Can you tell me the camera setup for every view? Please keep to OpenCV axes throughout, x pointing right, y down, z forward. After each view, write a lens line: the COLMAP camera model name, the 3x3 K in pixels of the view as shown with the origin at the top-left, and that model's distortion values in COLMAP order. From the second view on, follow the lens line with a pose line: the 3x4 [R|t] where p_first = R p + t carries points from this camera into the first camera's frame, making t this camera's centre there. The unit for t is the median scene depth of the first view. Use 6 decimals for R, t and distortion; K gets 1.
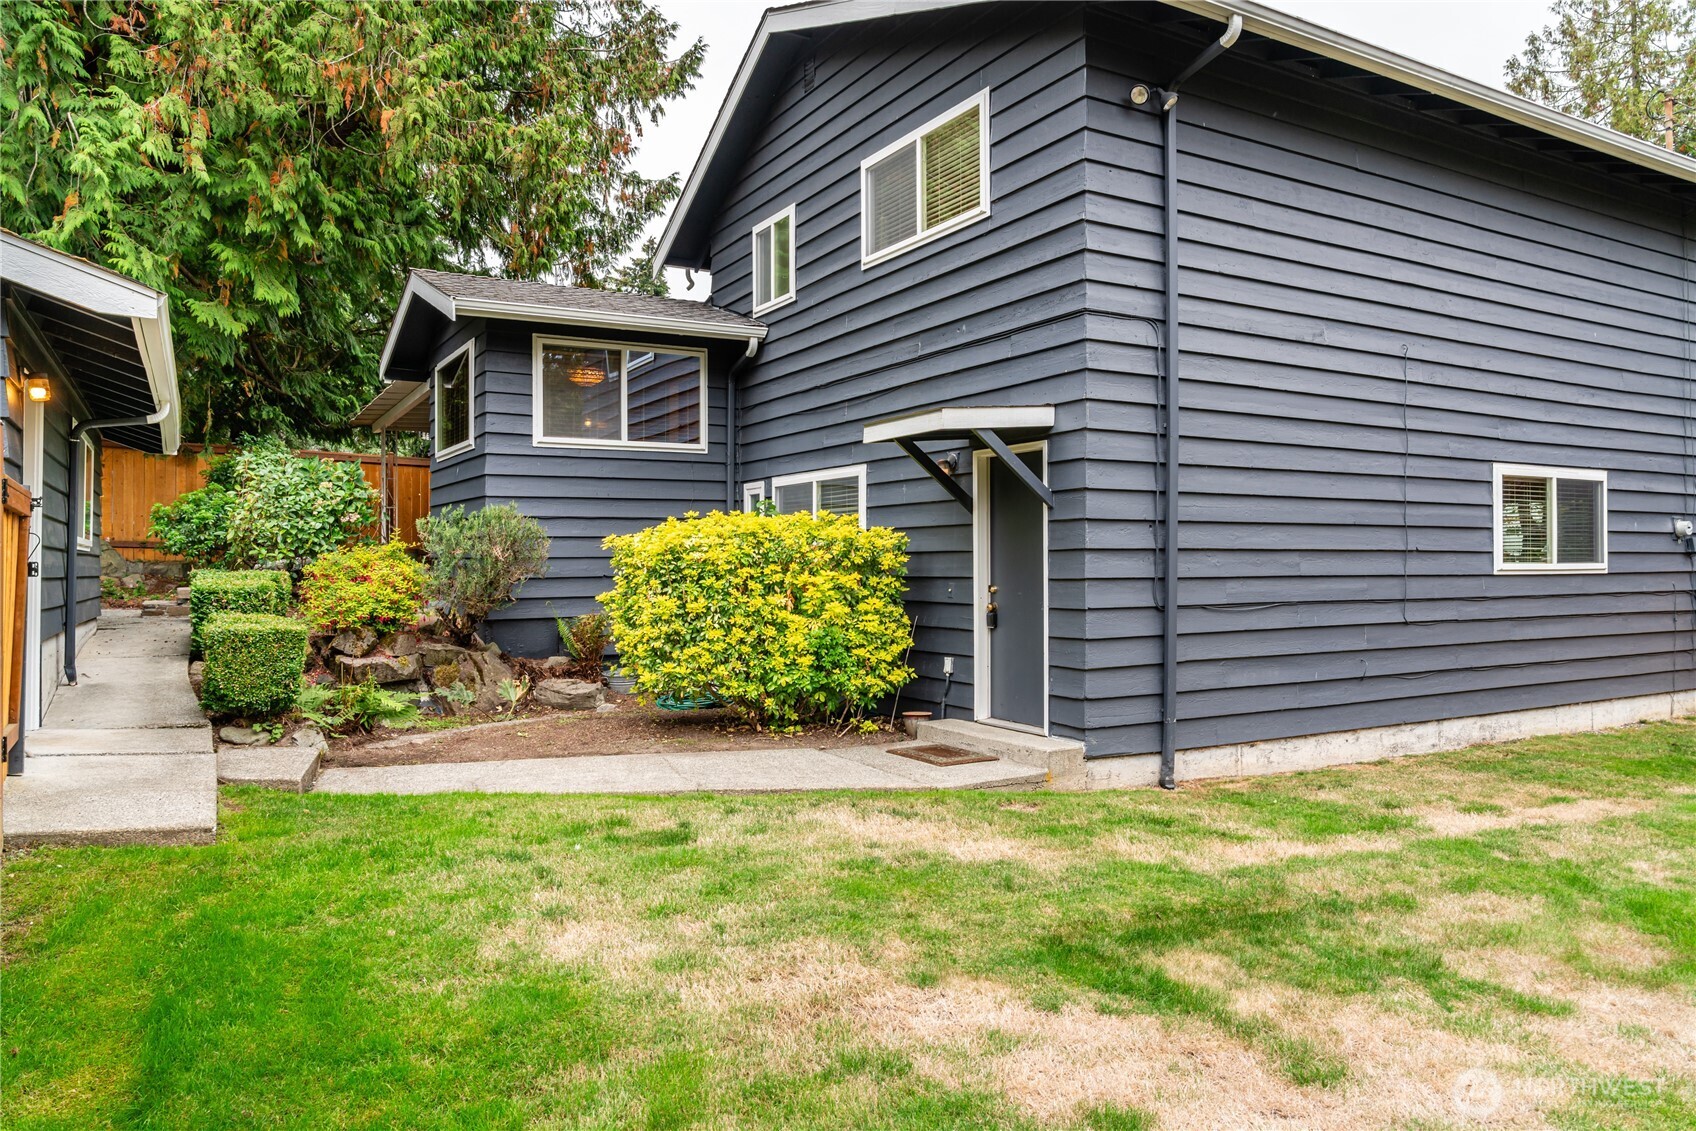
lens RADIAL K [[1155.2, 0, 852.0], [0, 1155.2, 563.9], [0, 0, 1]] dist [-0.010121, -0.000672]
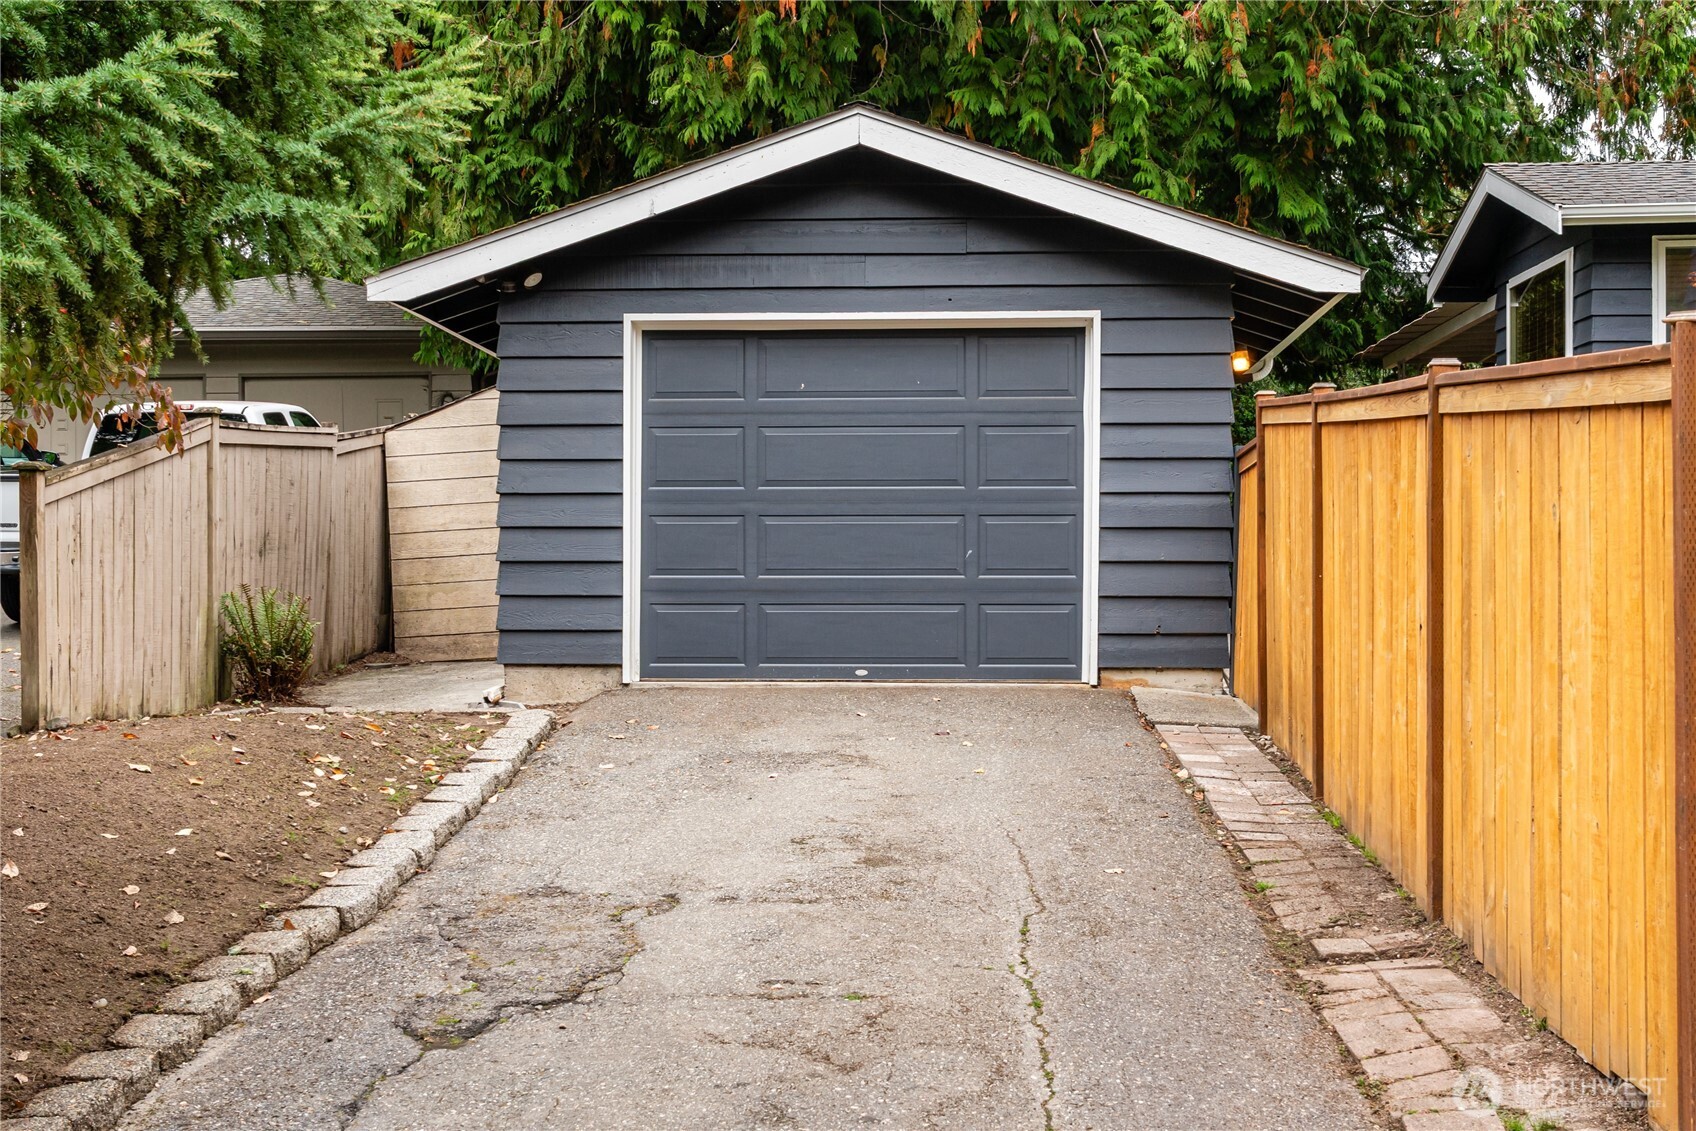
lens RADIAL K [[2155.5, 0, 851.8], [0, 2155.5, 576.3], [0, 0, 1]] dist [0.021147, 0.000000]
pose [[0.843285, -0.005084, -0.537443, 0.045805], [0.002558, 0.999982, -0.005446, 0.033469], [0.537461, 0.003218, 0.843283, -0.480475]]
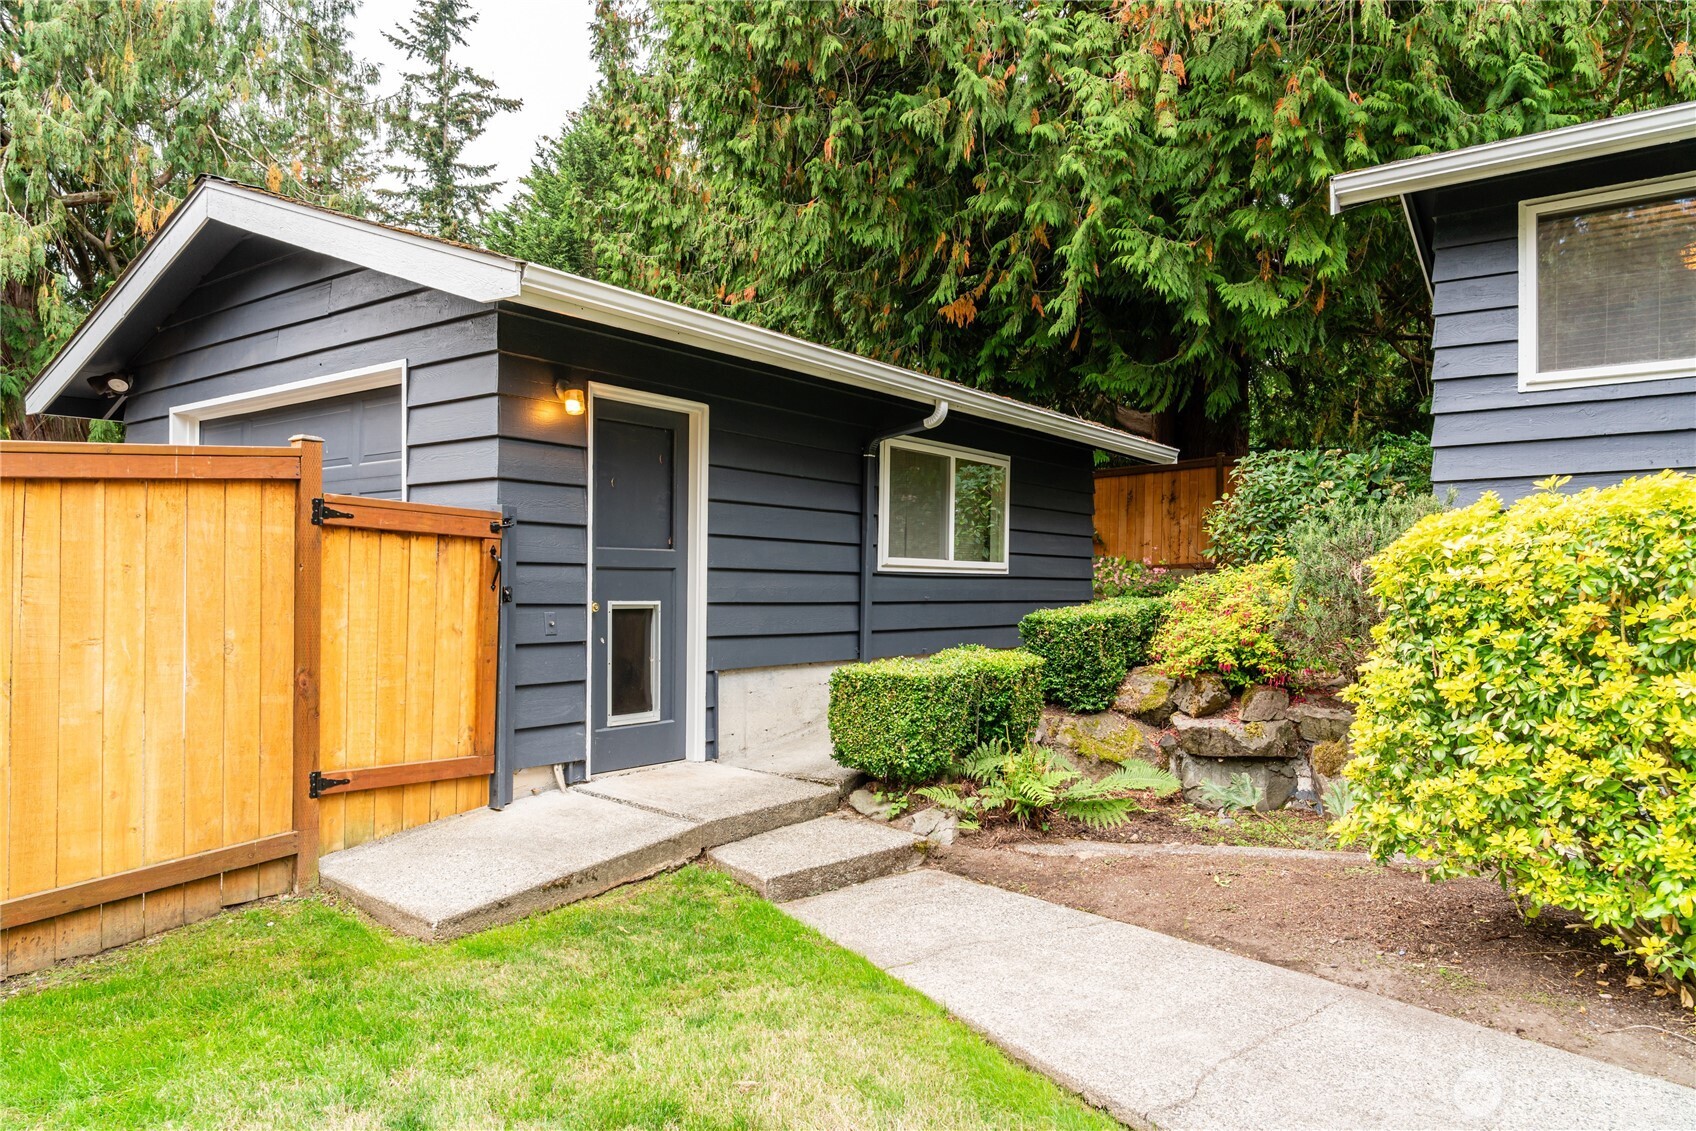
lens RADIAL K [[1155.2, 0, 850.2], [0, 1155.2, 602.5], [0, 0, 1]] dist [-0.010121, -0.000672]
pose [[0.398935, 0.014516, -0.916864, 0.124156], [-0.000790, 0.999880, 0.015486, -0.001925], [0.916979, -0.005453, 0.398898, 0.419456]]
